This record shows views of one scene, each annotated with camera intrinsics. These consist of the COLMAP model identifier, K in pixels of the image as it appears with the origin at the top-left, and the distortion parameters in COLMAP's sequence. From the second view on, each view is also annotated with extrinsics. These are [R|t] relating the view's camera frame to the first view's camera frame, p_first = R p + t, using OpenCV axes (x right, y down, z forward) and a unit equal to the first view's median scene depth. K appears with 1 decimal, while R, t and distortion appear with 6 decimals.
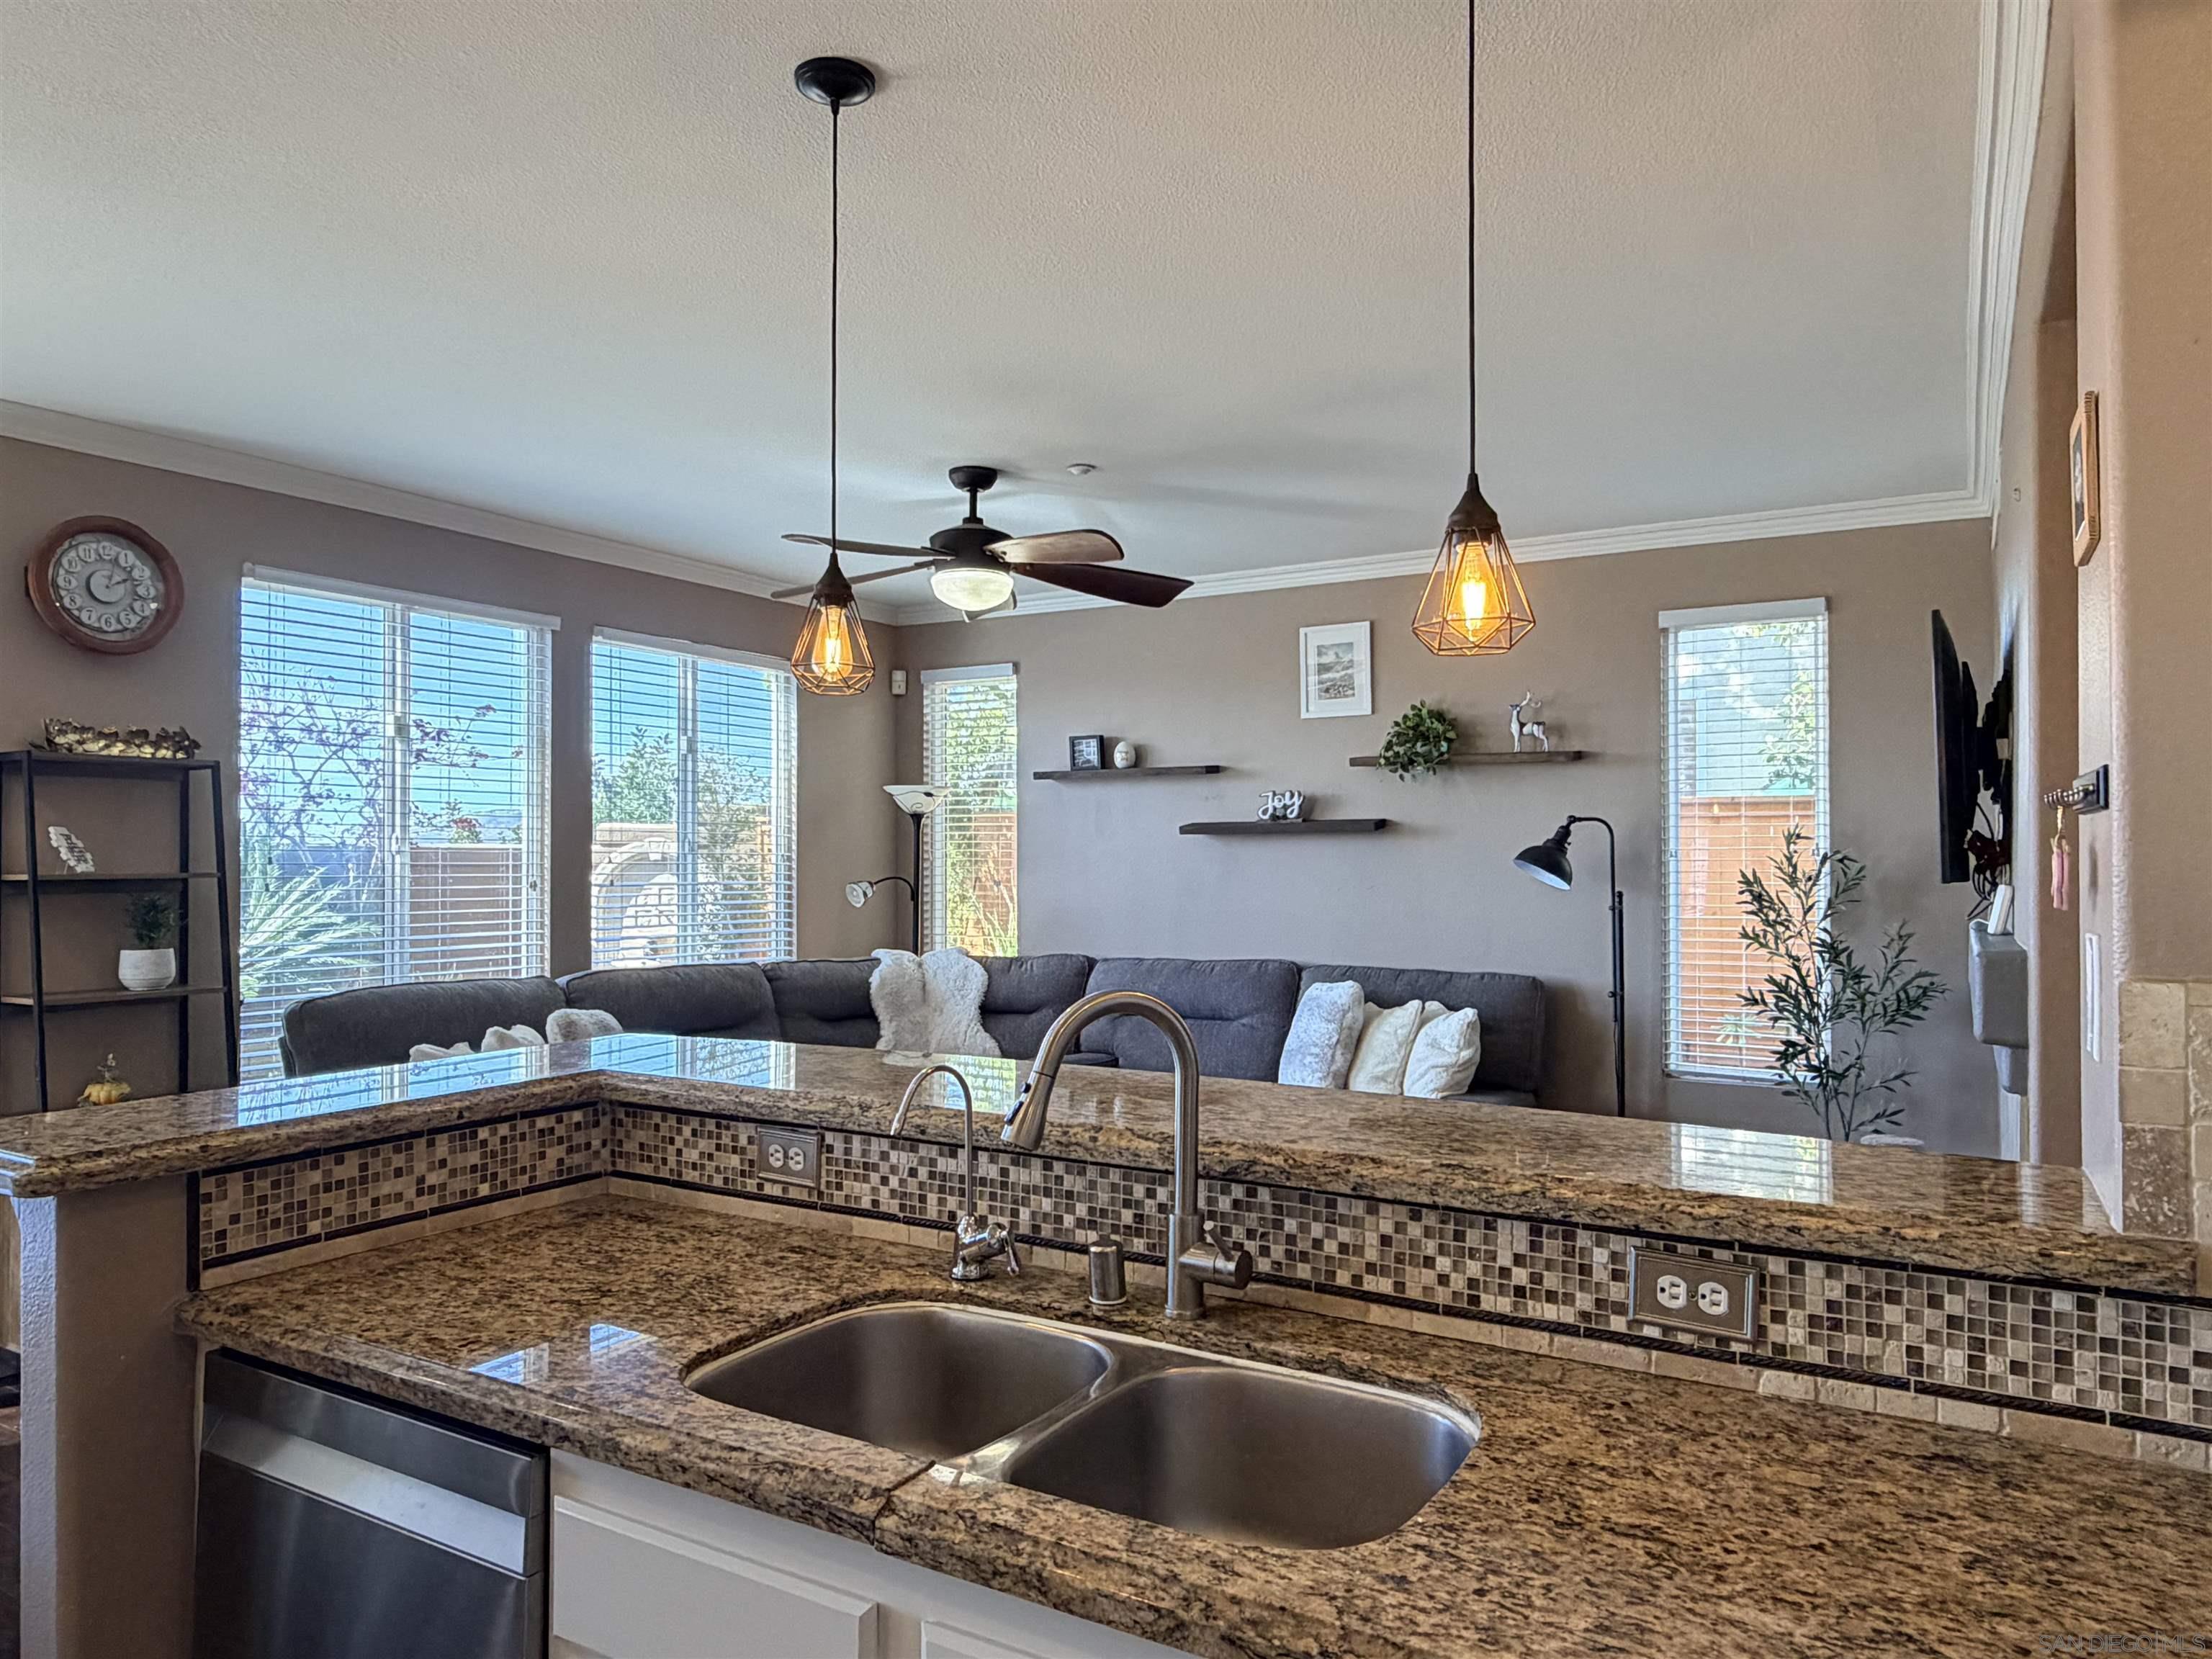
lens RADIAL K [[1430.5, 0, 1092.6], [0, 1430.5, 832.9], [0, 0, 1]] dist [-0.000764, 0.001017]
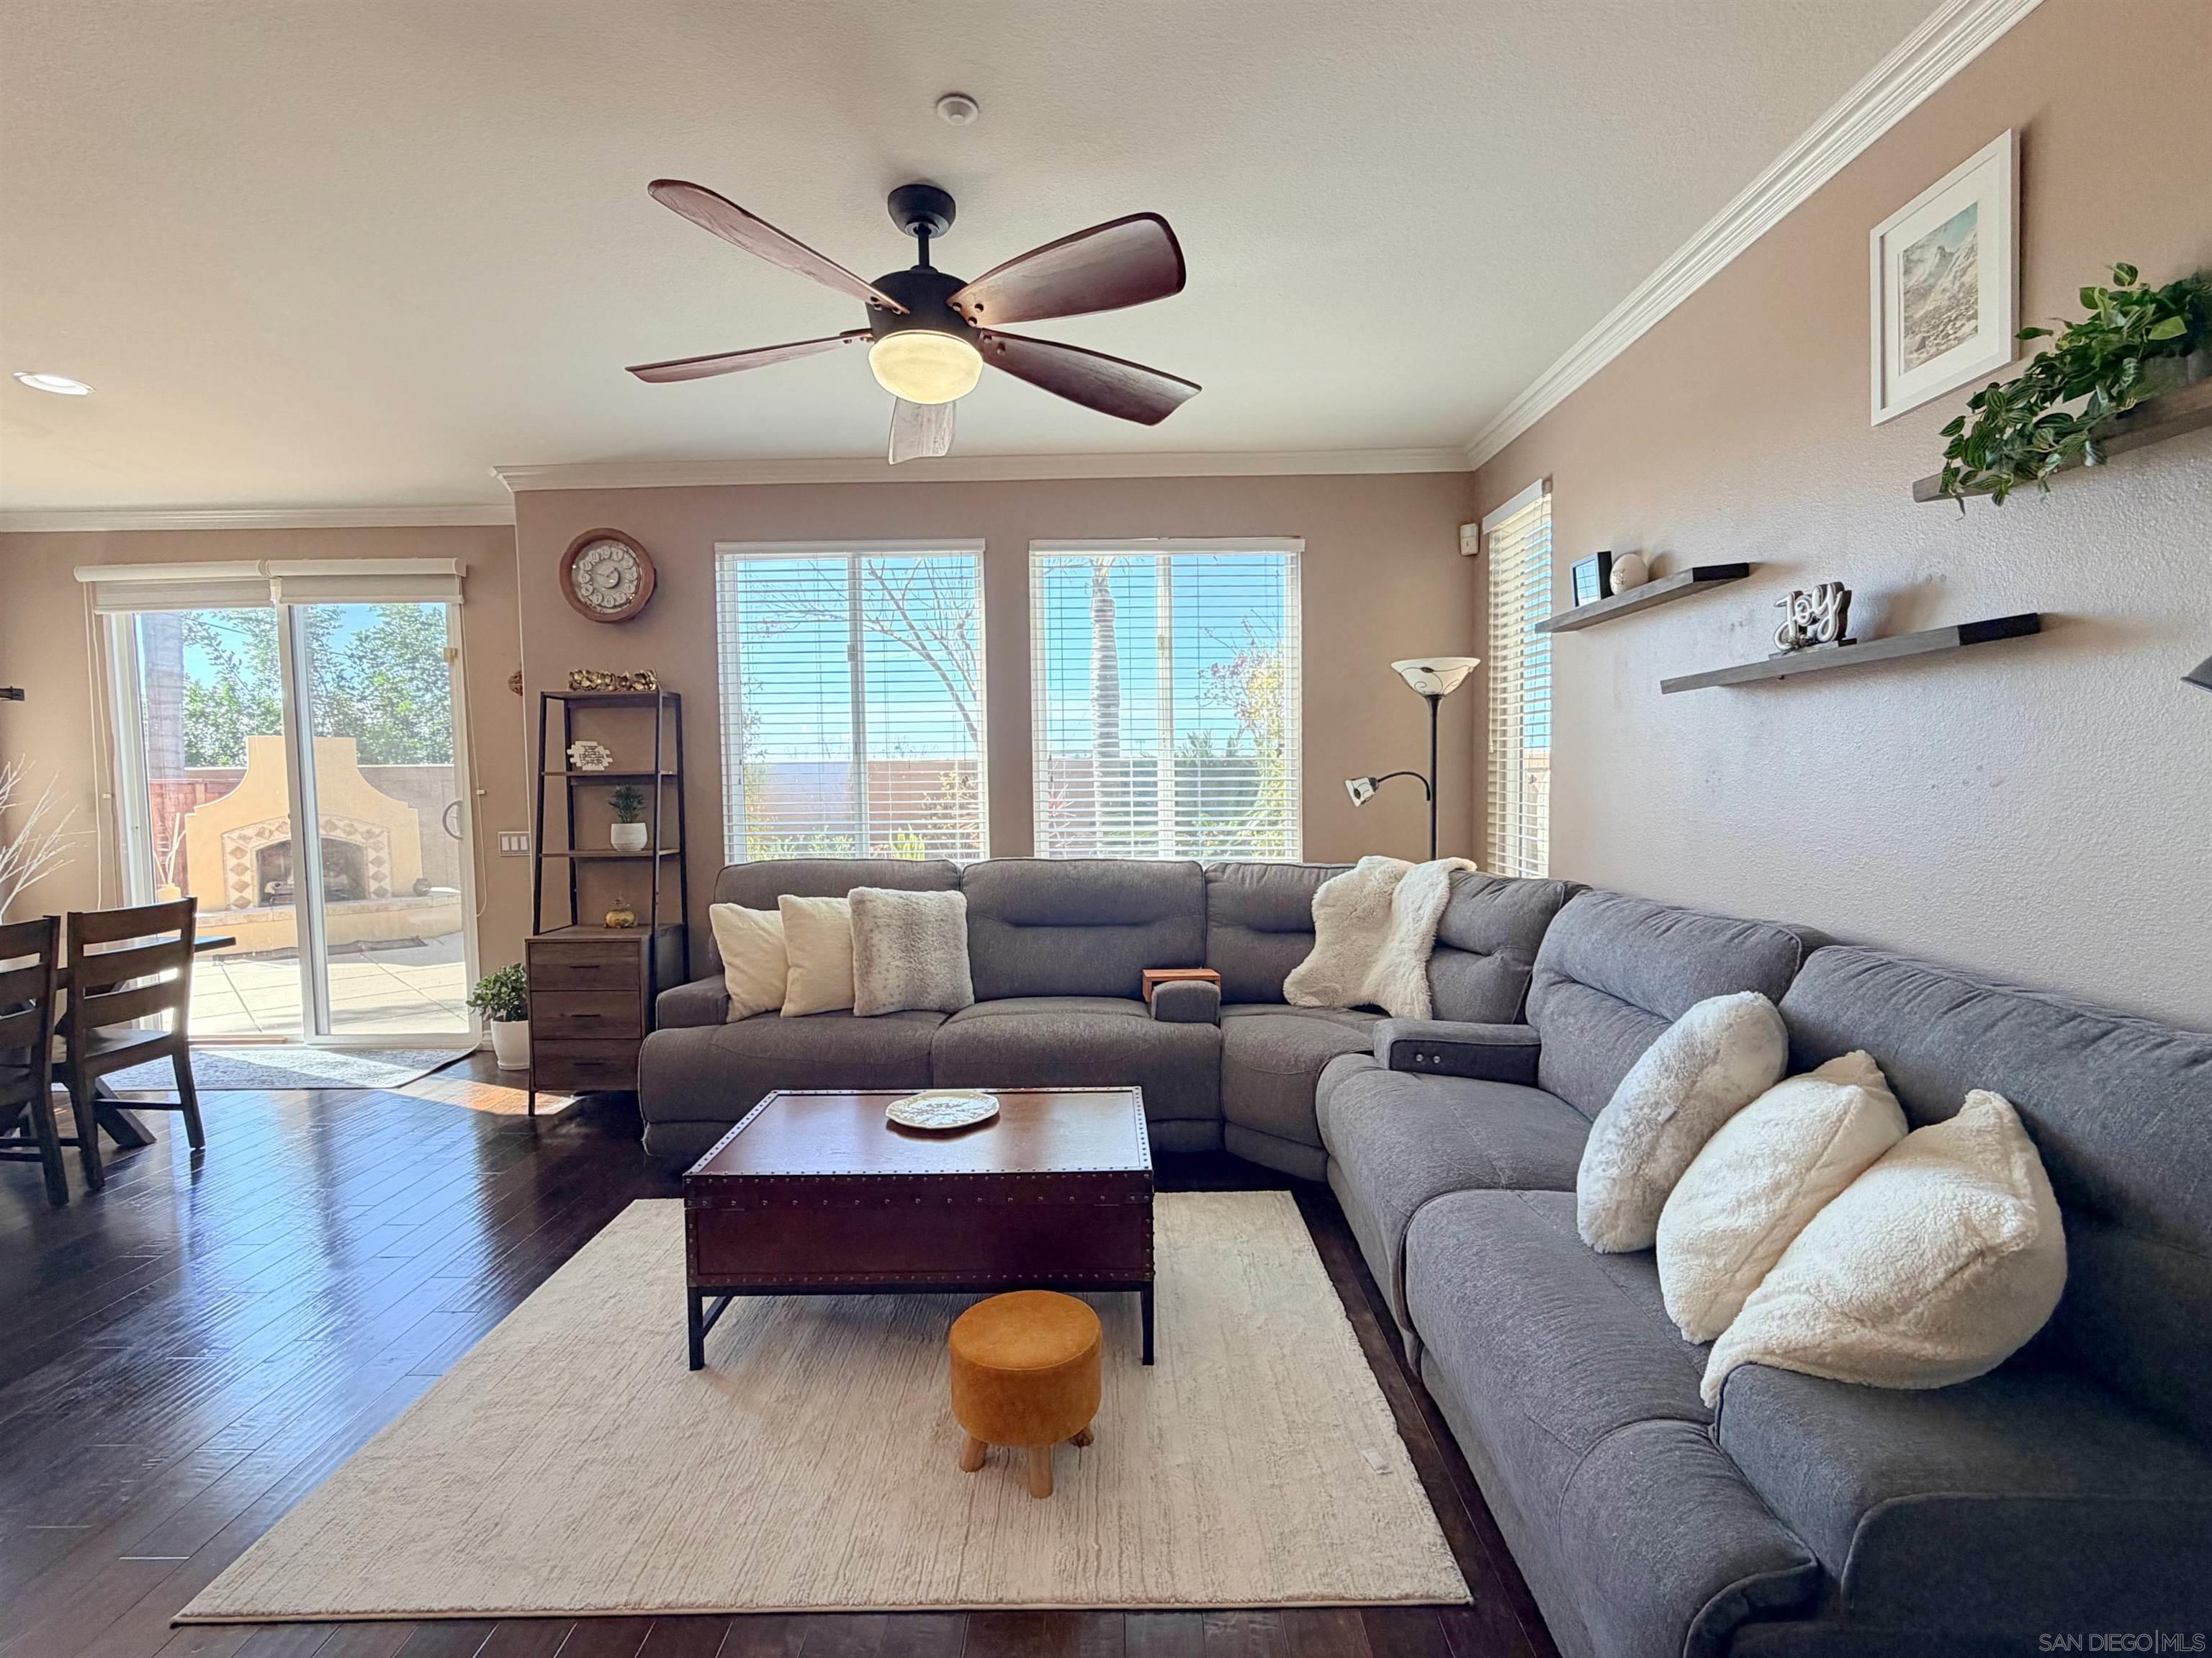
lens RADIAL K [[985.4, 0, 1101.2], [0, 985.4, 828.8], [0, 0, 1]] dist [0.000548, -0.001443]
pose [[0.508517, 0.039392, -0.860150, 0.394139], [0.027883, 0.997676, 0.062174, 0.033161], [0.860600, -0.055600, 0.506237, 0.793478]]
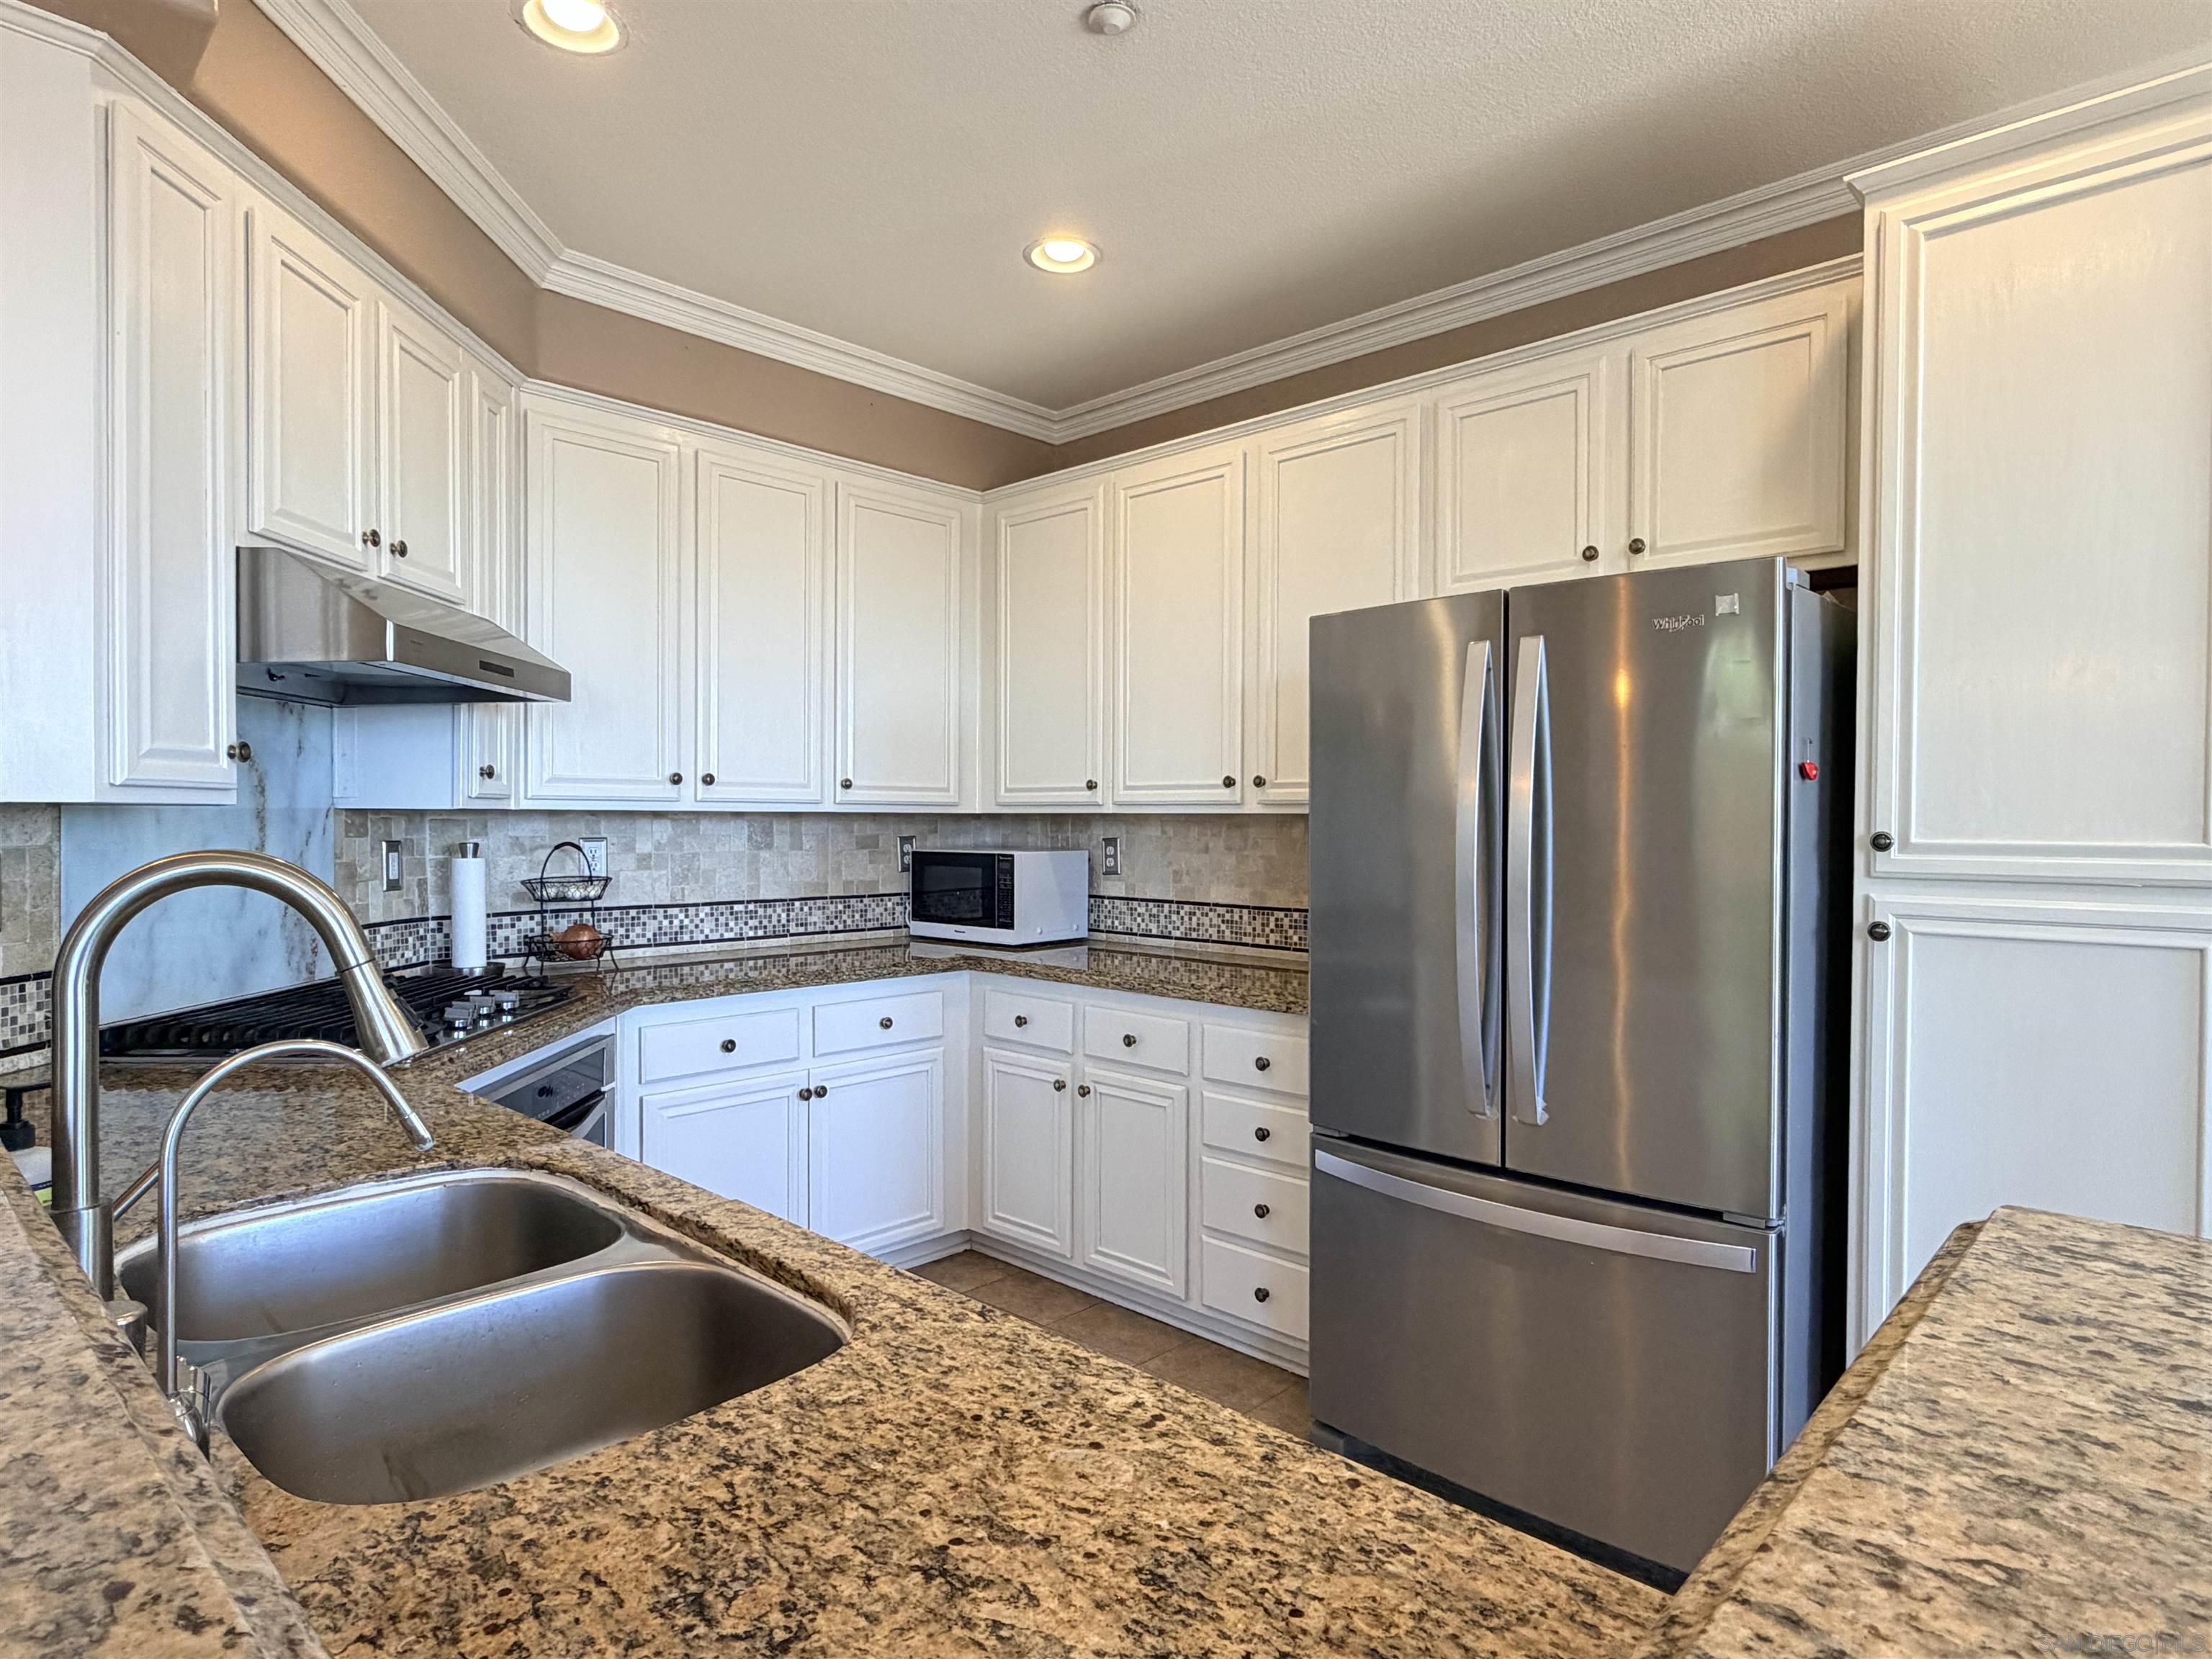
lens RADIAL K [[1236.5, 0, 1094.7], [0, 1236.5, 833.8], [0, 0, 1]] dist [0.000241, 0.000141]
pose [[-0.975117, -0.009912, 0.221470, -0.173647], [-0.010752, 0.999939, -0.002585, 0.033923], [-0.221431, -0.004902, -0.975164, 0.503146]]
